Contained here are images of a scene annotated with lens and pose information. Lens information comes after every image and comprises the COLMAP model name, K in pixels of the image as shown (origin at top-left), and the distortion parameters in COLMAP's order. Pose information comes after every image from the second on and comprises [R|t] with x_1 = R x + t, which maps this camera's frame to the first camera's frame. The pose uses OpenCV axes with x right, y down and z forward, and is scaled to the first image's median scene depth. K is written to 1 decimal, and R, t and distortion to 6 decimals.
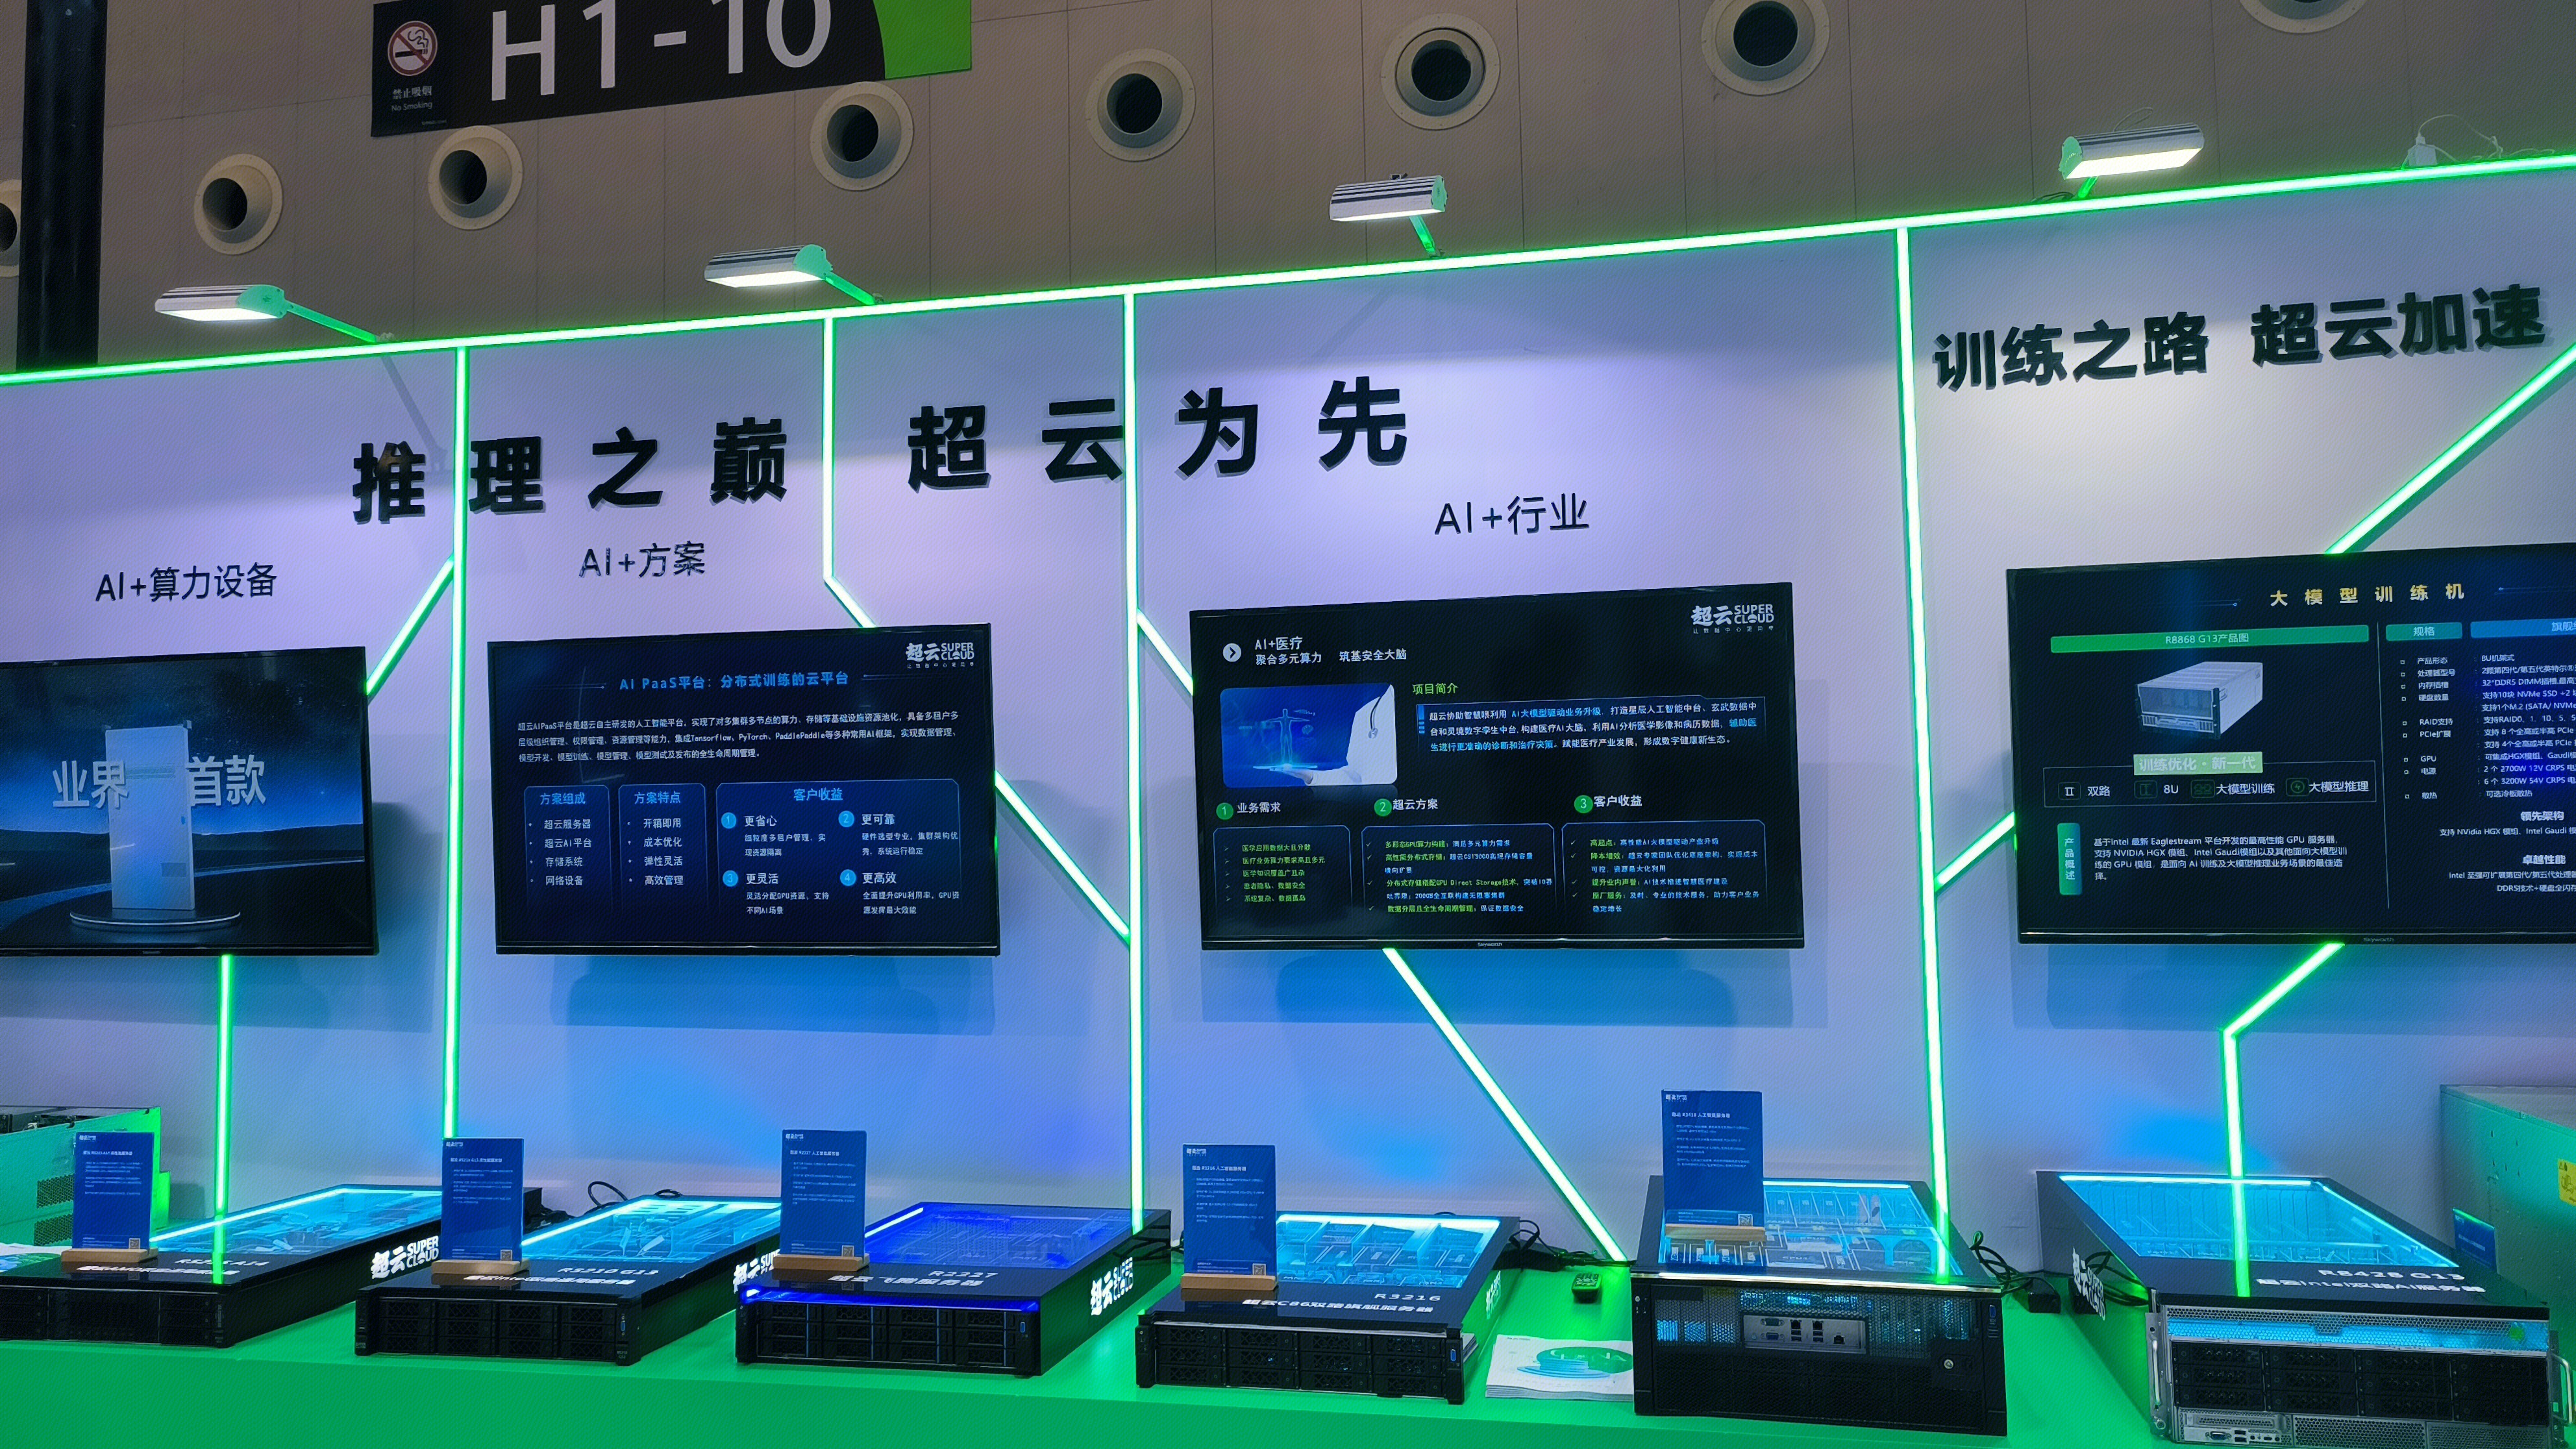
lens RADIAL K [[1841.7, 0, 1288.0], [0, 1841.7, 724.5], [0, 0, 1]] dist [0.050529, -0.052371]
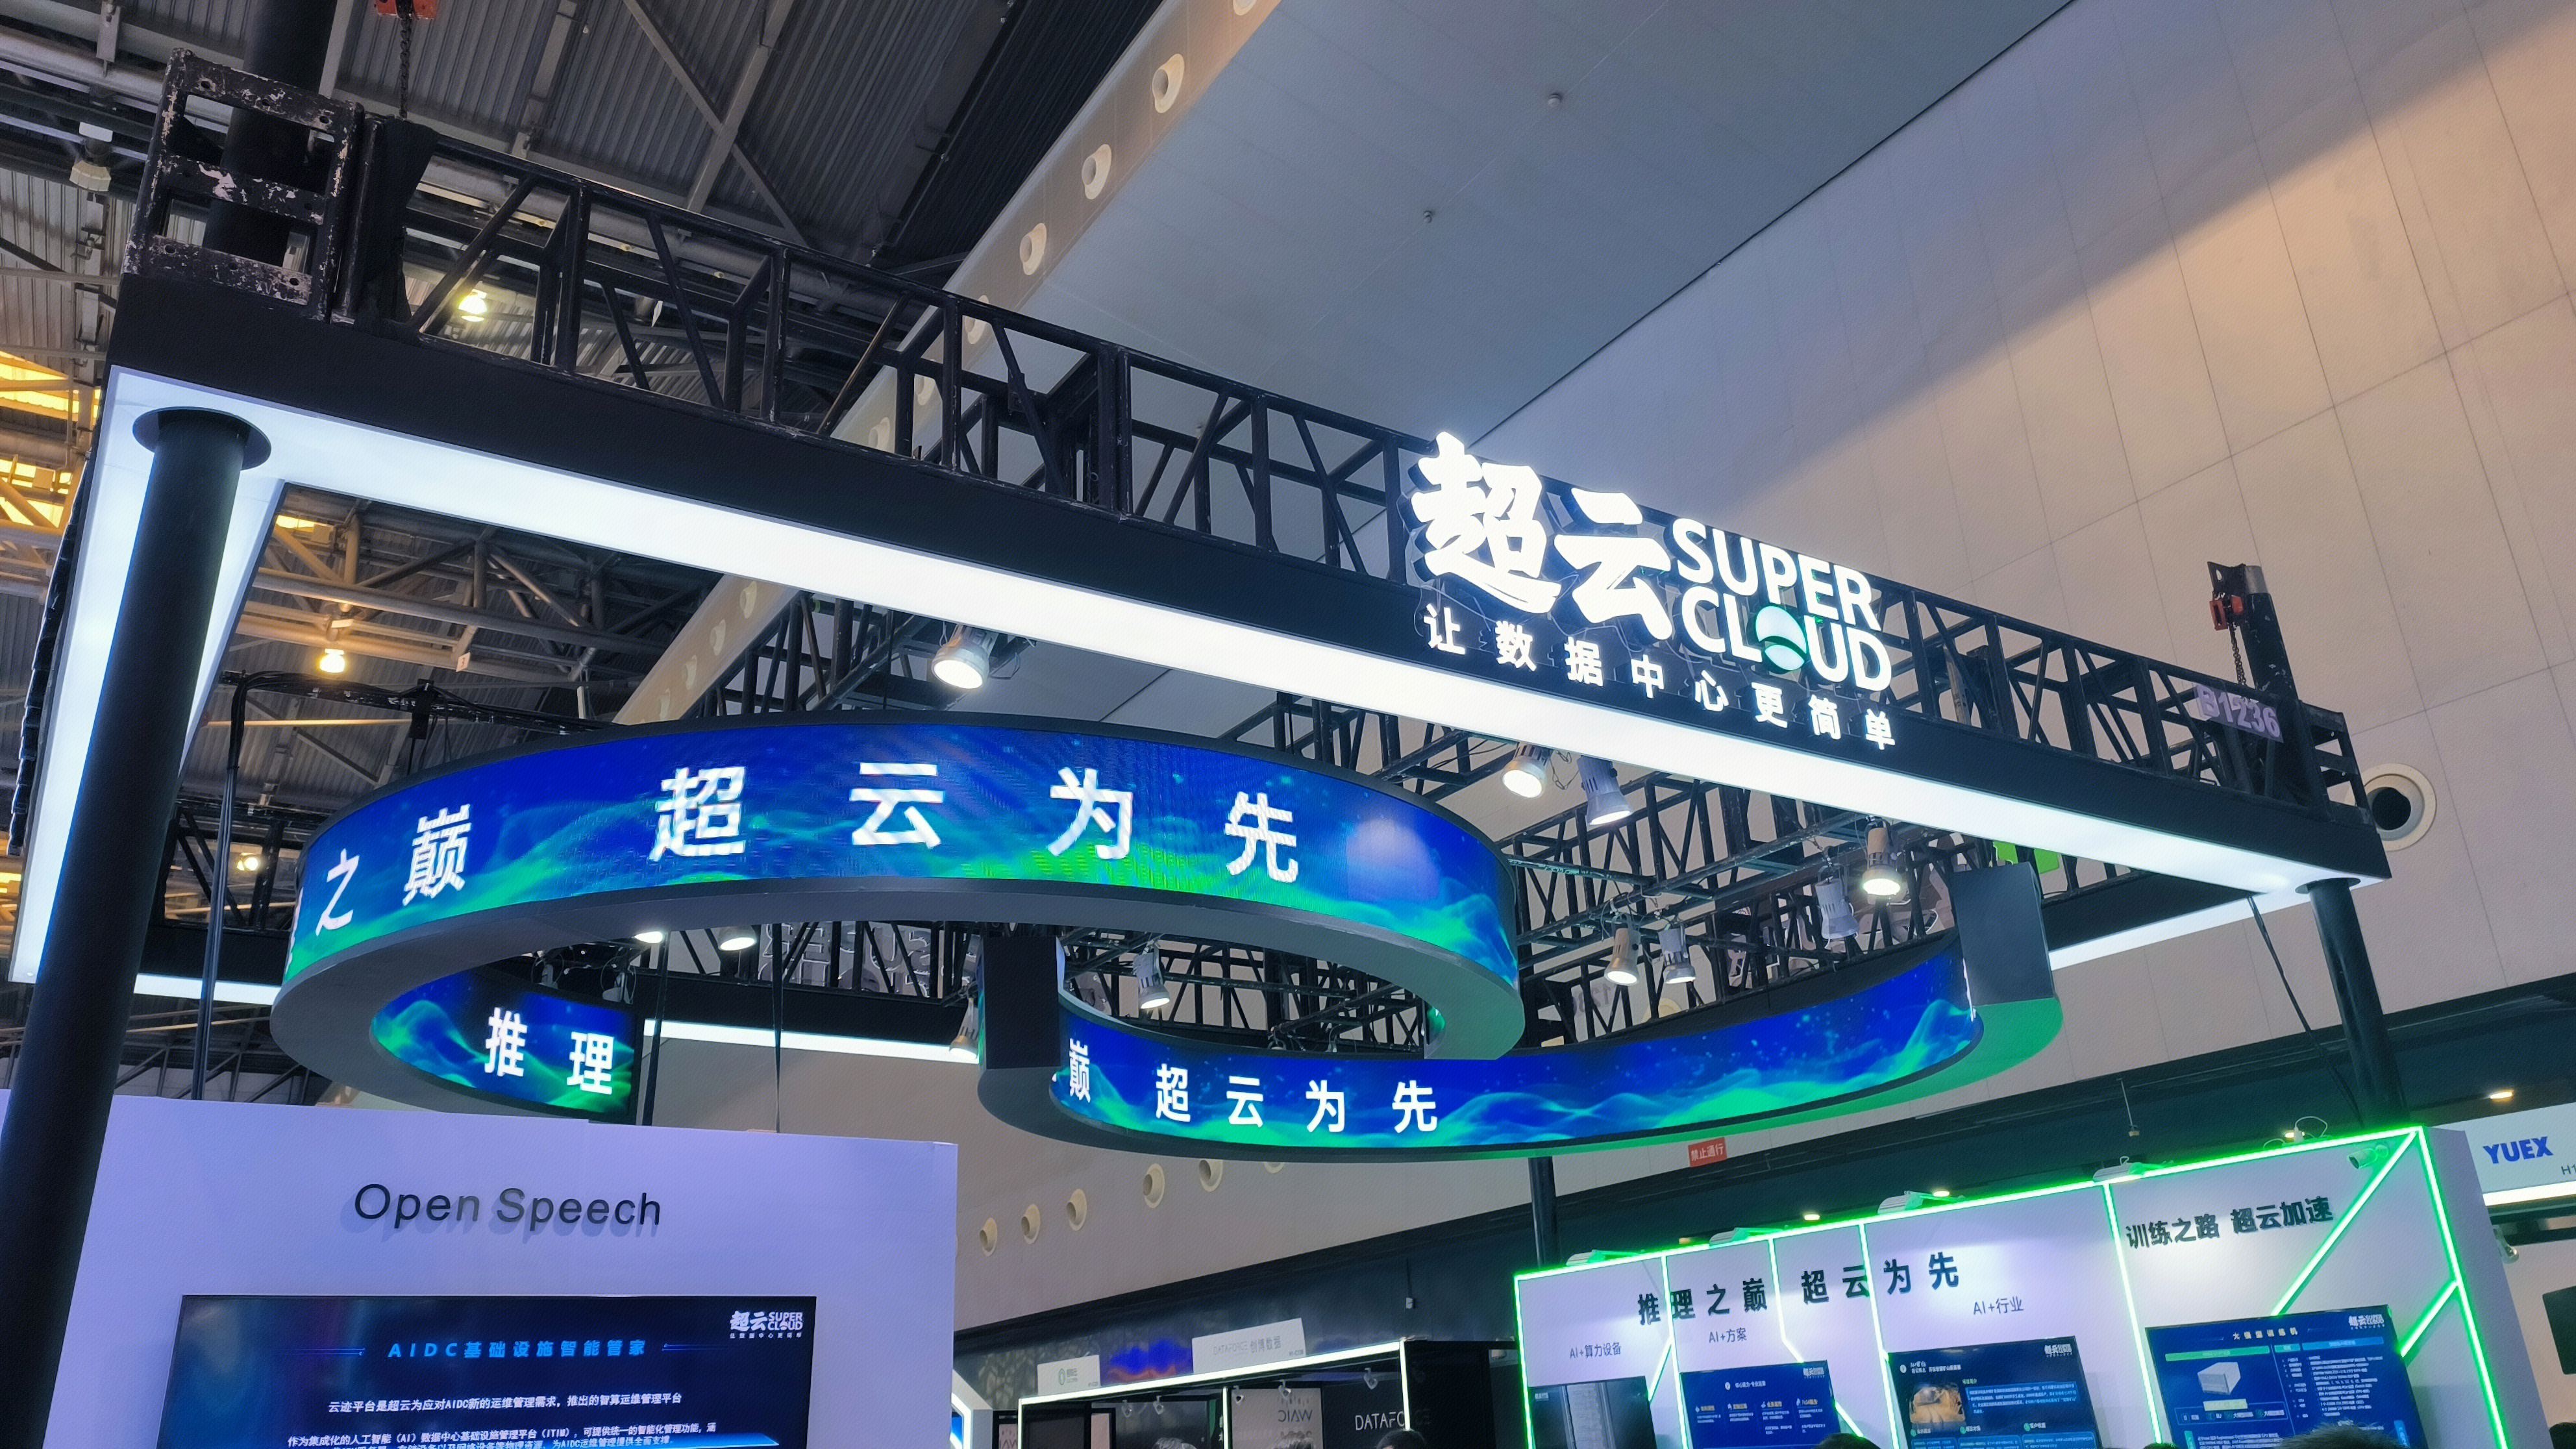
lens RADIAL K [[1841.7, 0, 1288.0], [0, 1841.7, 724.5], [0, 0, 1]] dist [0.050529, -0.052371]
pose [[0.709867, -0.278587, -0.646899, 1.395053], [0.078543, 0.944034, -0.320359, -0.133378], [0.699942, 0.176603, 0.692020, -1.723725]]
